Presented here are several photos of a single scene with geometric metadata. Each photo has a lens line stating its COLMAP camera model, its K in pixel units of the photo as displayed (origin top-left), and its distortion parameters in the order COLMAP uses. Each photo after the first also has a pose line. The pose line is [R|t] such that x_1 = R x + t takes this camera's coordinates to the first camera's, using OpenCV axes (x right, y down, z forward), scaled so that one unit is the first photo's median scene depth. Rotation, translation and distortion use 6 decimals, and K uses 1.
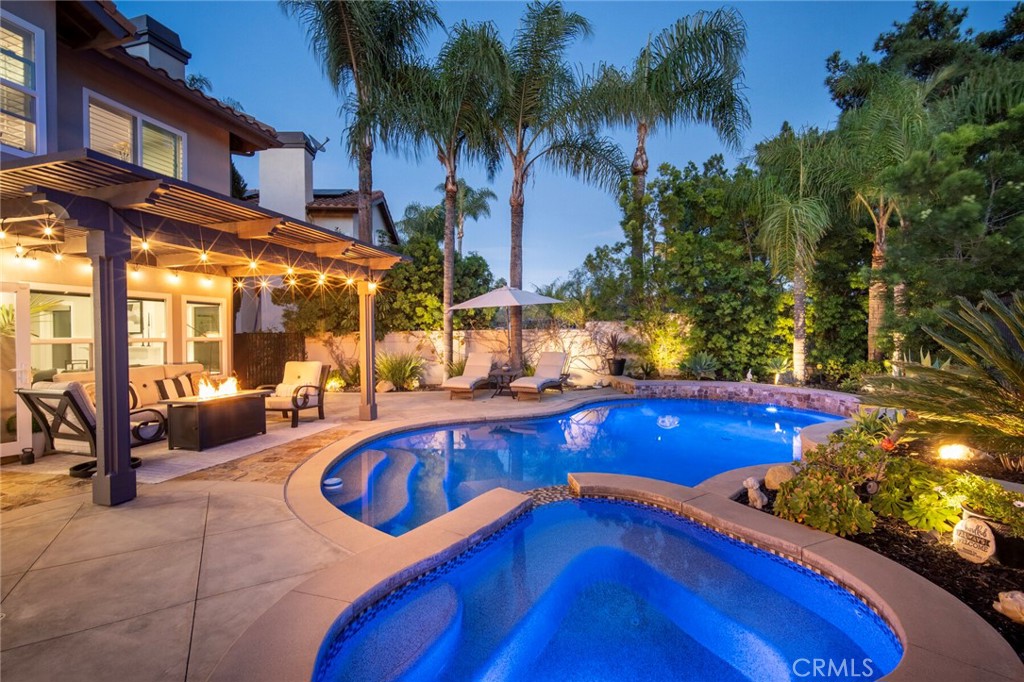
lens RADIAL K [[468.4, 0, 510.6], [0, 468.4, 336.5], [0, 0, 1]] dist [-0.000929, 0.001000]
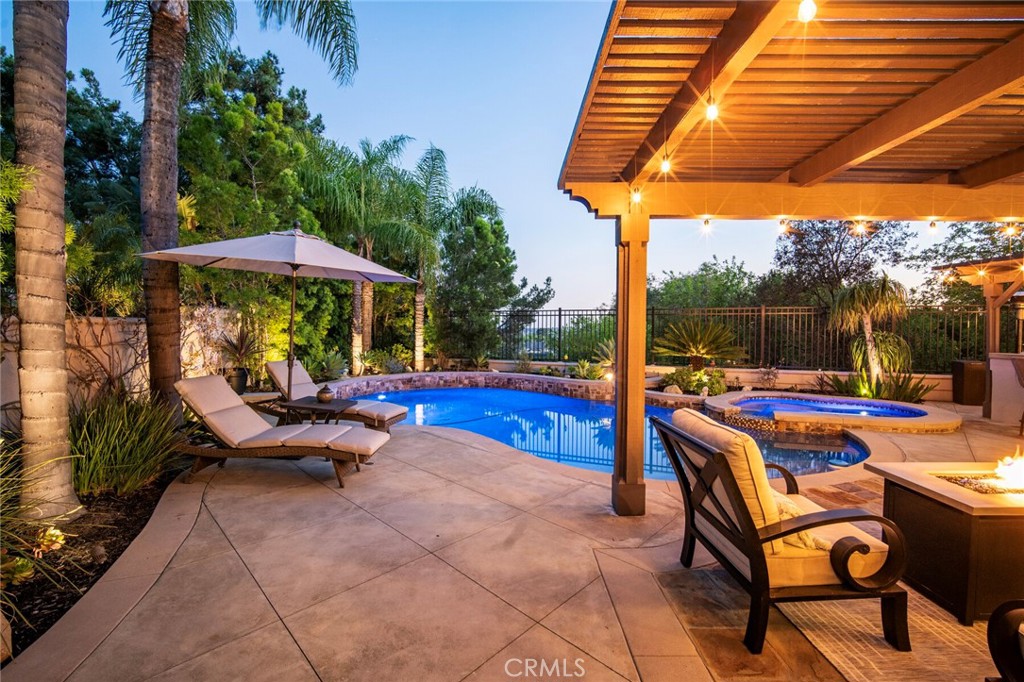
lens RADIAL K [[450.2, 0, 506.5], [0, 450.2, 338.4], [0, 0, 1]] dist [-0.009926, 0.003425]
pose [[-0.257518, -0.013555, 0.966178, -0.977383], [0.003455, 0.999882, 0.014949, -0.002698], [-0.966267, 0.007188, -0.257441, 1.656553]]
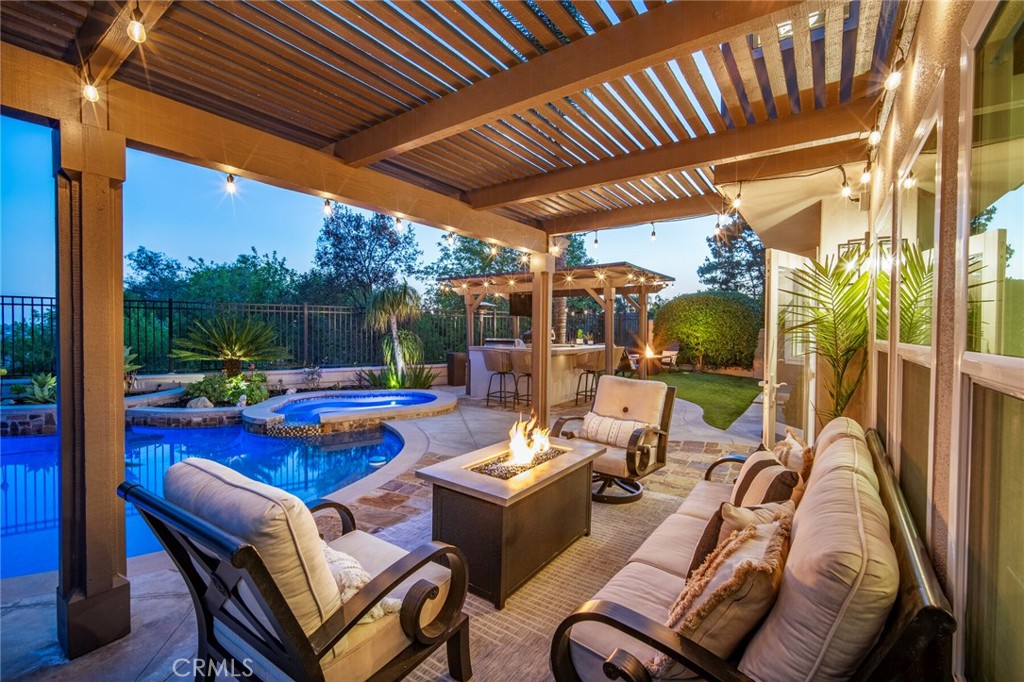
lens RADIAL K [[450.2, 0, 514.5], [0, 450.2, 343.1], [0, 0, 1]] dist [-0.009926, 0.003425]
pose [[-0.937348, -0.009326, 0.348269, -0.845057], [0.001694, 0.999508, 0.031326, -0.003102], [-0.348390, 0.029953, -0.936871, 1.530810]]
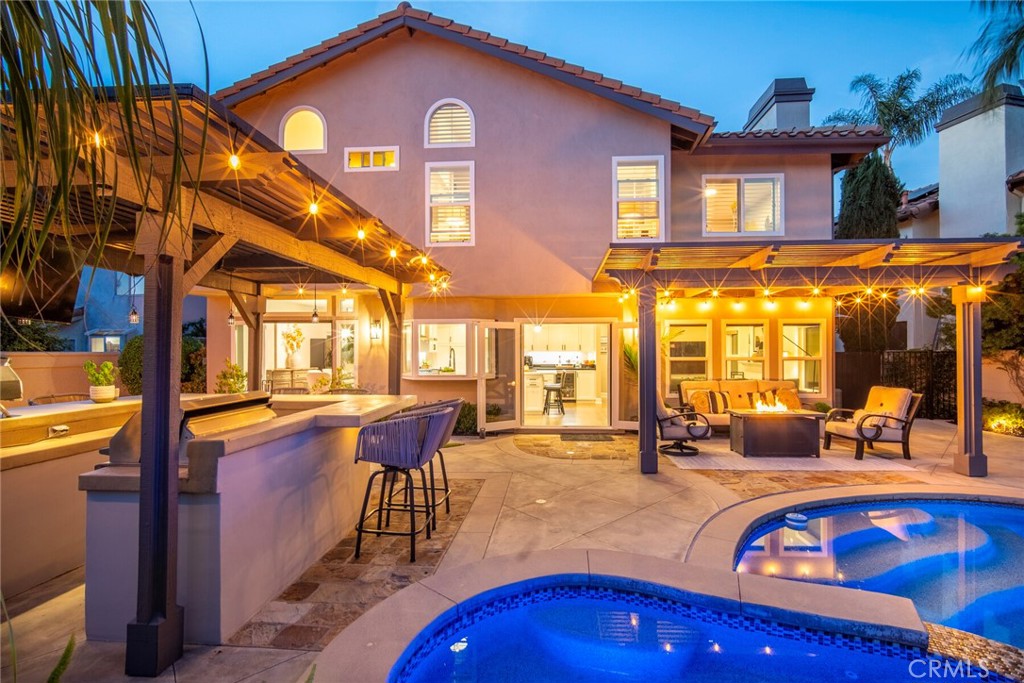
lens RADIAL K [[468.4, 0, 517.2], [0, 468.4, 345.1], [0, 0, 1]] dist [-0.000929, 0.001000]
pose [[0.188364, -0.004978, -0.982087, 0.283541], [-0.001841, 0.999984, -0.005422, -0.018653], [0.982098, 0.002829, 0.188352, 0.173976]]
